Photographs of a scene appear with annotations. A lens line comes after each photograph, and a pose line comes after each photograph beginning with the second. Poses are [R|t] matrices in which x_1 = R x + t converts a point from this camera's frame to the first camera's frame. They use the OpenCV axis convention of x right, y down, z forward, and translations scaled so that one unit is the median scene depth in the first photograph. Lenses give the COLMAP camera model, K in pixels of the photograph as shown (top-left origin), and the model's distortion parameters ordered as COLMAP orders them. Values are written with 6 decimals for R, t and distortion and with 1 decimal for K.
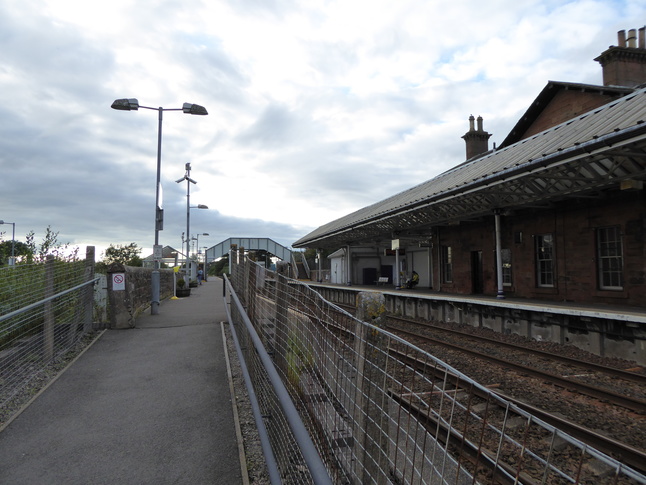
lens RADIAL K [[457.7, 0, 340.0], [0, 457.7, 241.3], [0, 0, 1]] dist [-0.005963, -0.001310]
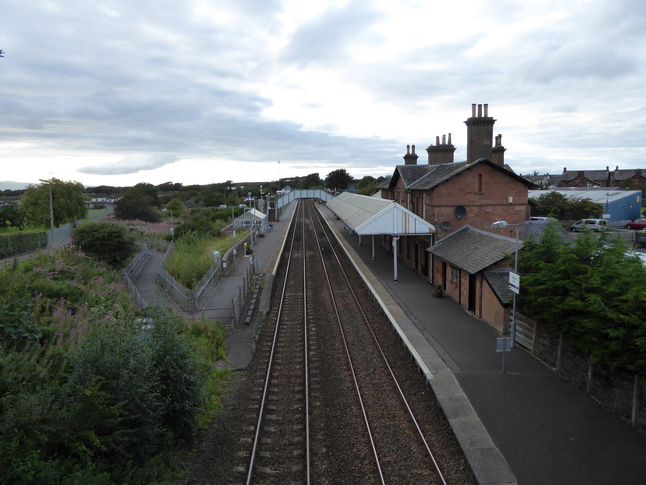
lens RADIAL K [[478.5, 0, 323.0], [0, 478.5, 242.5], [0, 0, 1]] dist [-0.008141, -0.003188]
pose [[0.978044, 0.012042, -0.208049, 0.581754], [0.025567, 0.983854, 0.177138, -0.396788], [0.206823, -0.178568, 0.961945, -1.341392]]
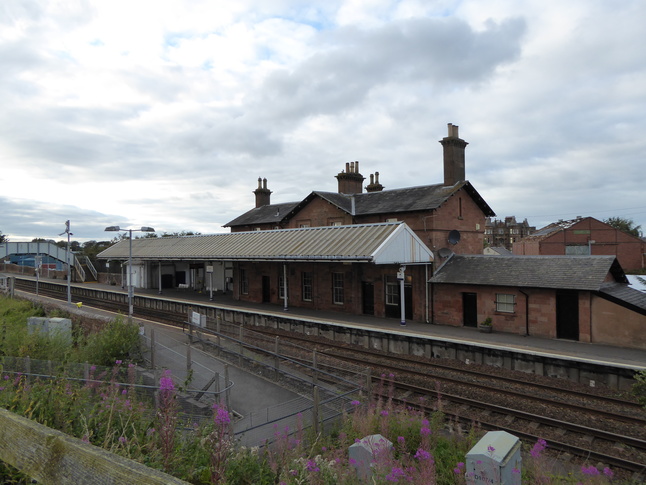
lens RADIAL K [[460.9, 0, 323.0], [0, 460.9, 242.5], [0, 0, 1]] dist [-0.008069, 0.001656]
pose [[0.879445, 0.004233, 0.475981, -0.381834], [-0.026395, 0.998856, 0.039887, -0.216078], [-0.475268, -0.047642, 0.878550, -0.650089]]
